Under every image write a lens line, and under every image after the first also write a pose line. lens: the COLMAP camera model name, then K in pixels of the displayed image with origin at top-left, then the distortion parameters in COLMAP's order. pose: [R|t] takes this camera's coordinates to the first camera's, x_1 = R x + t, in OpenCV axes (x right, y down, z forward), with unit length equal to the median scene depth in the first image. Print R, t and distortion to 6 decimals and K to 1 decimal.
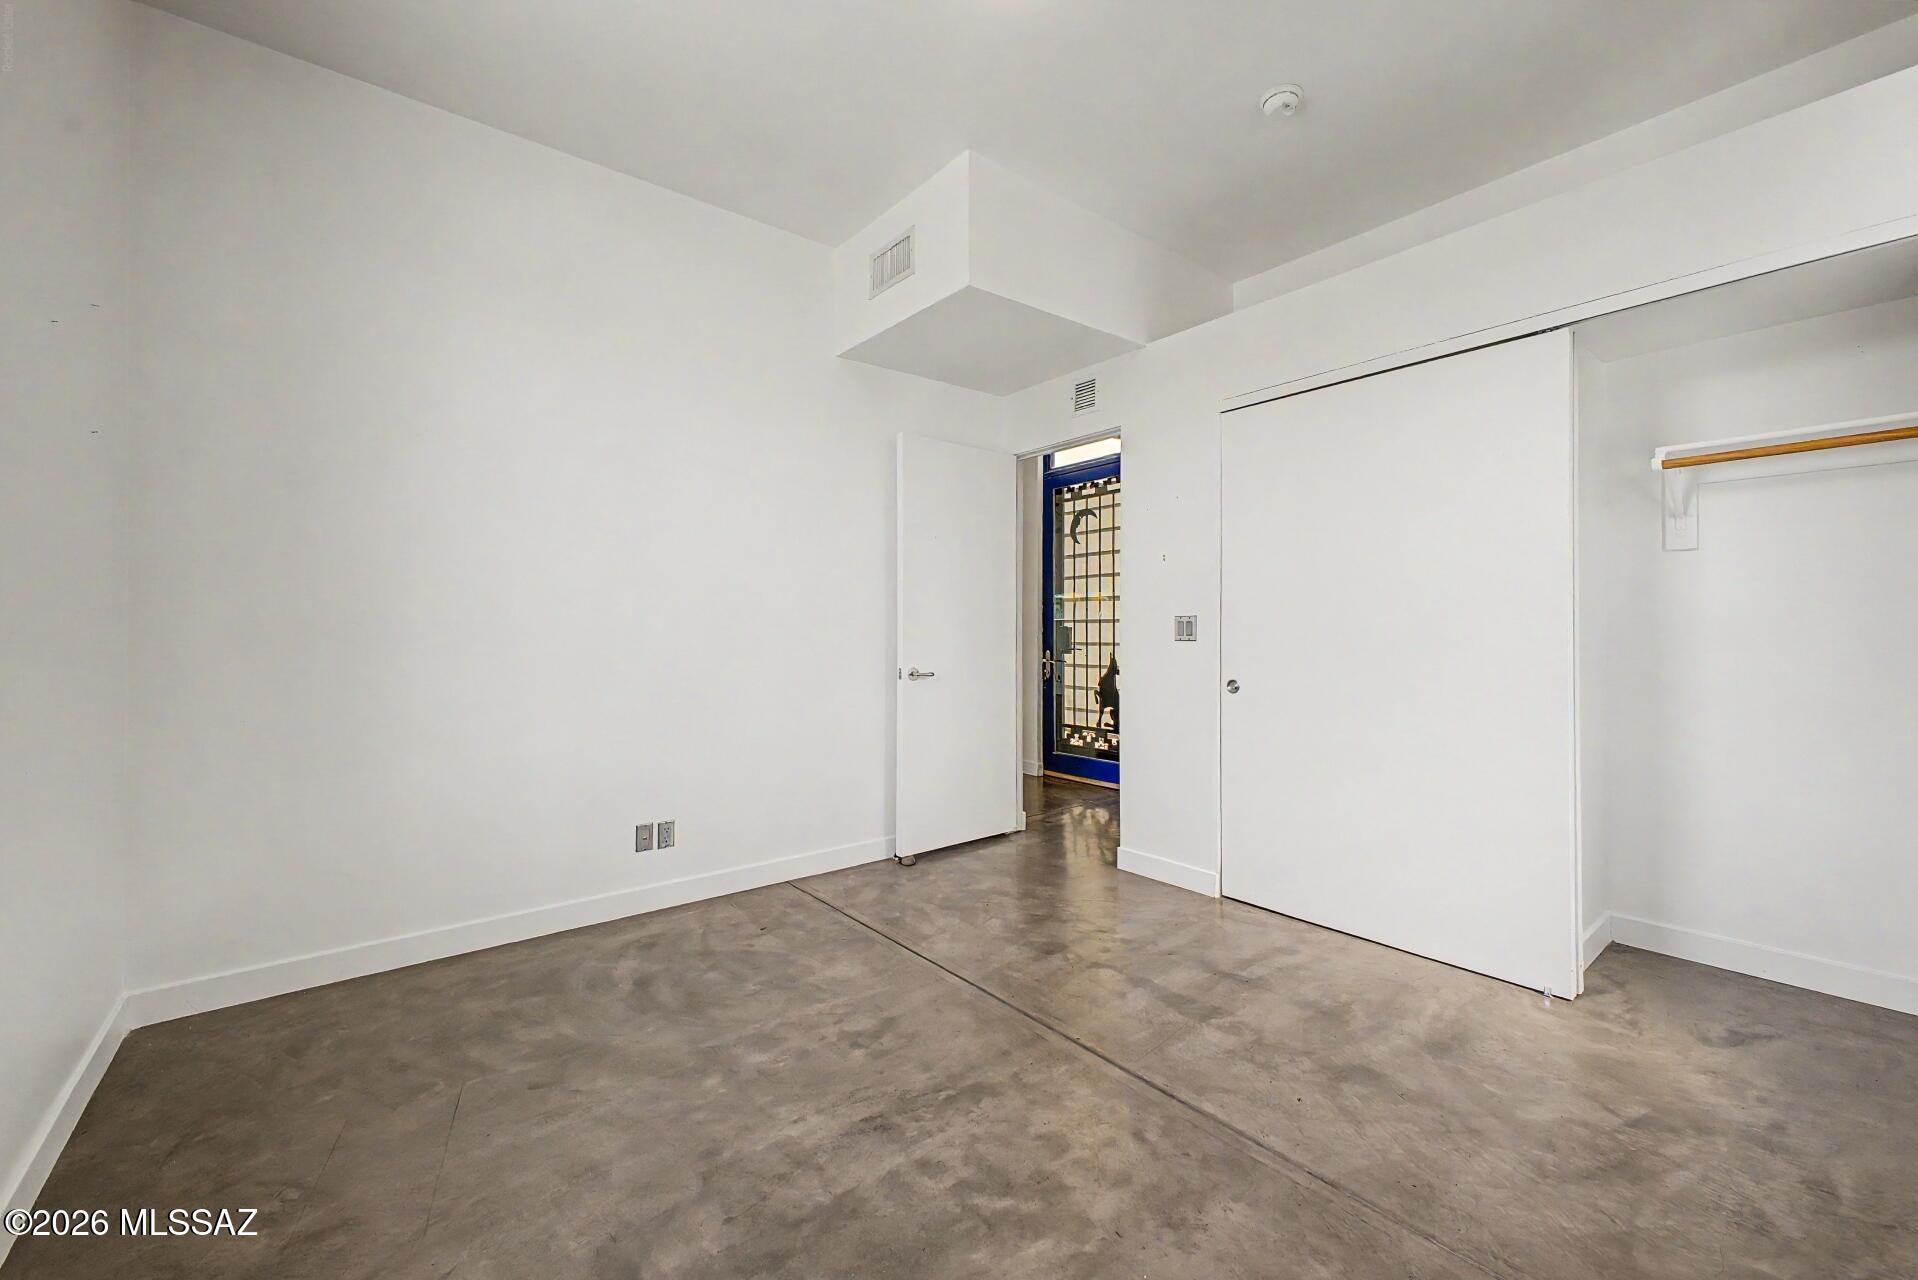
lens RADIAL K [[770.6, 0, 962.0], [0, 770.6, 632.1], [0, 0, 1]] dist [0.016489, -0.000012]
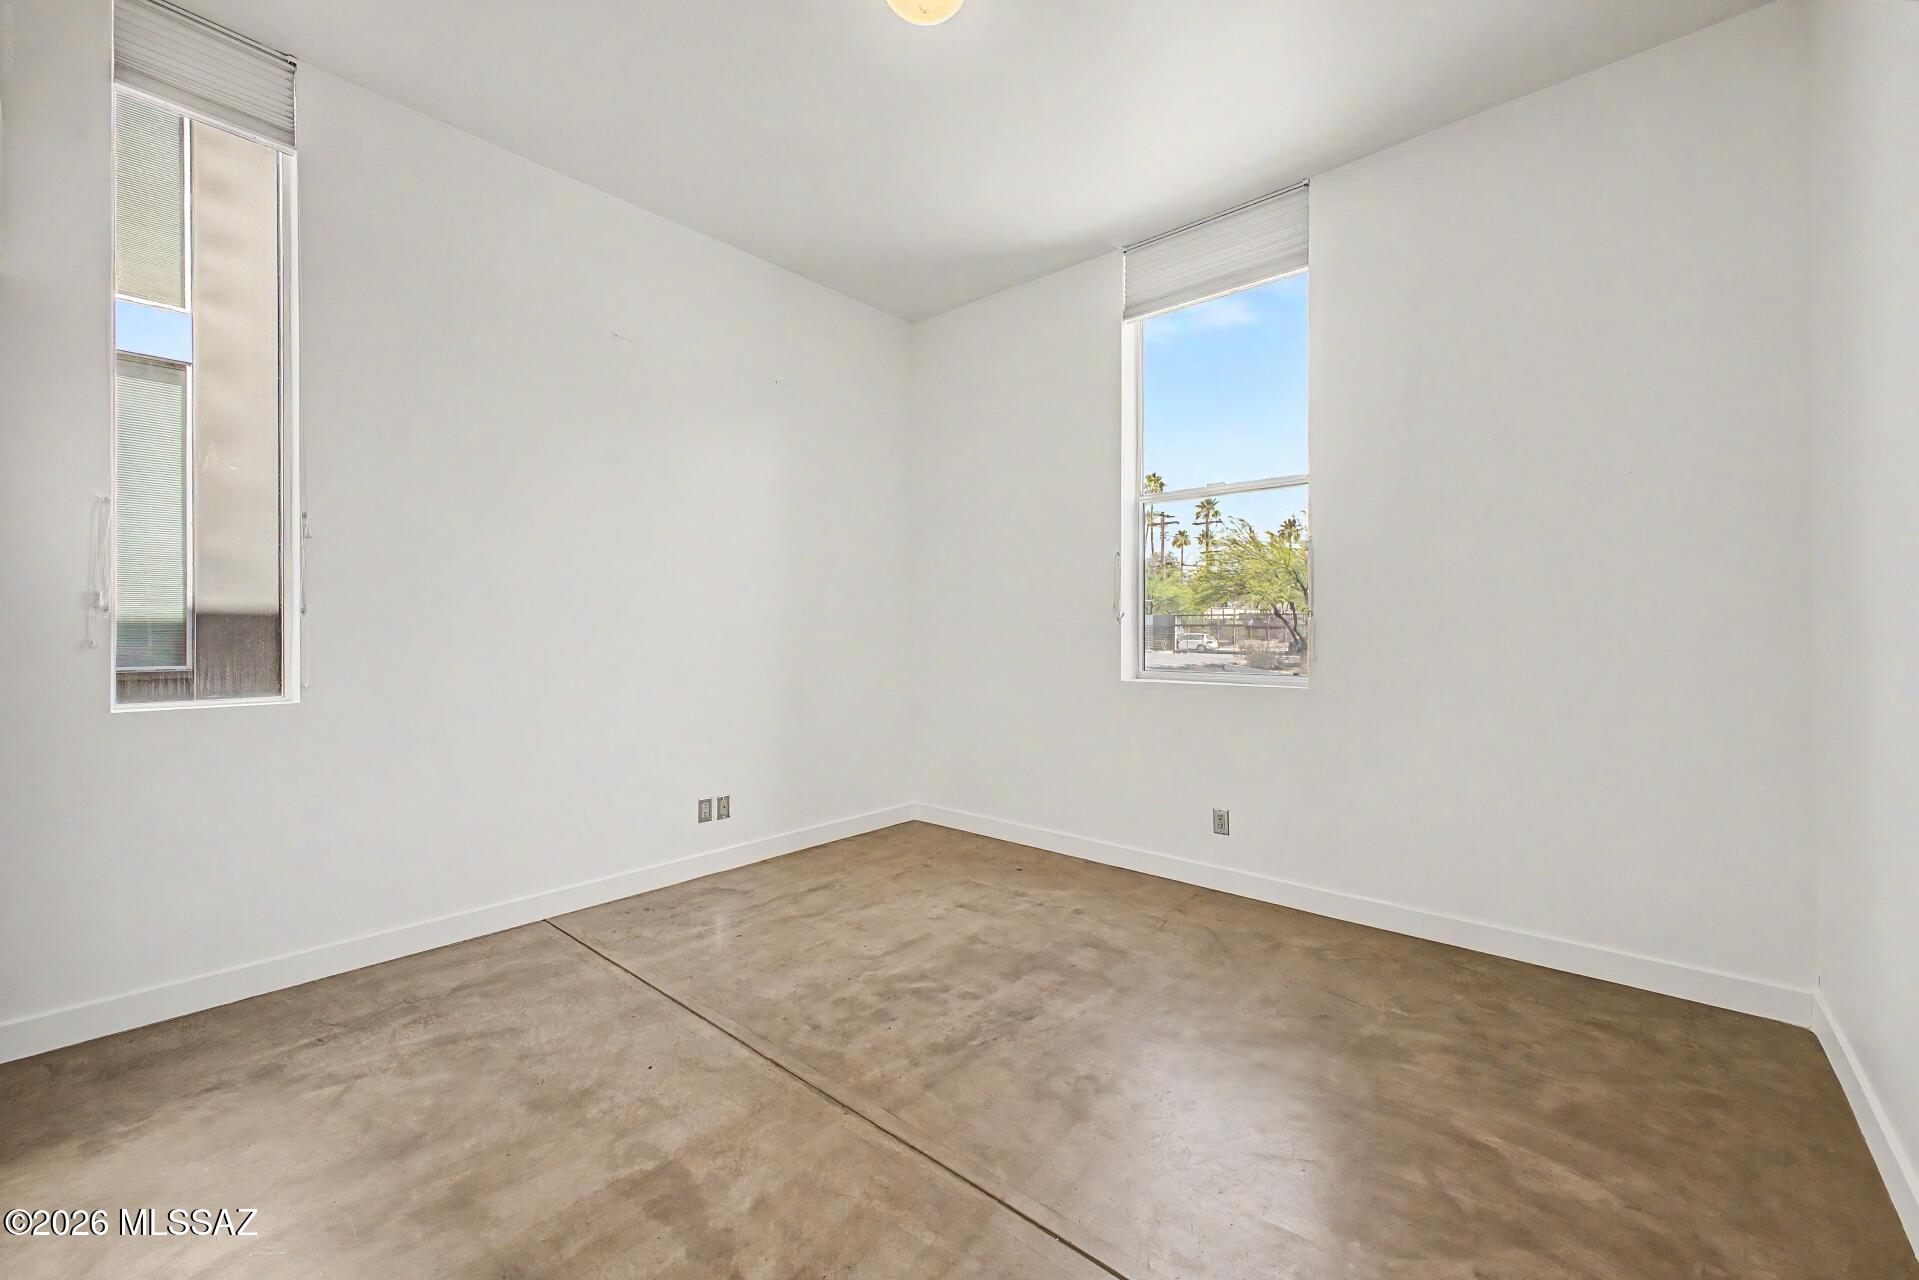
lens RADIAL K [[771.0, 0, 962.5], [0, 771.0, 632.1], [0, 0, 1]] dist [0.016489, -0.000012]
pose [[-0.983991, 0.002129, -0.178206, 0.206758], [0.002483, 0.999995, -0.001763, 0.006010], [0.178201, -0.002177, -0.983992, 2.192962]]
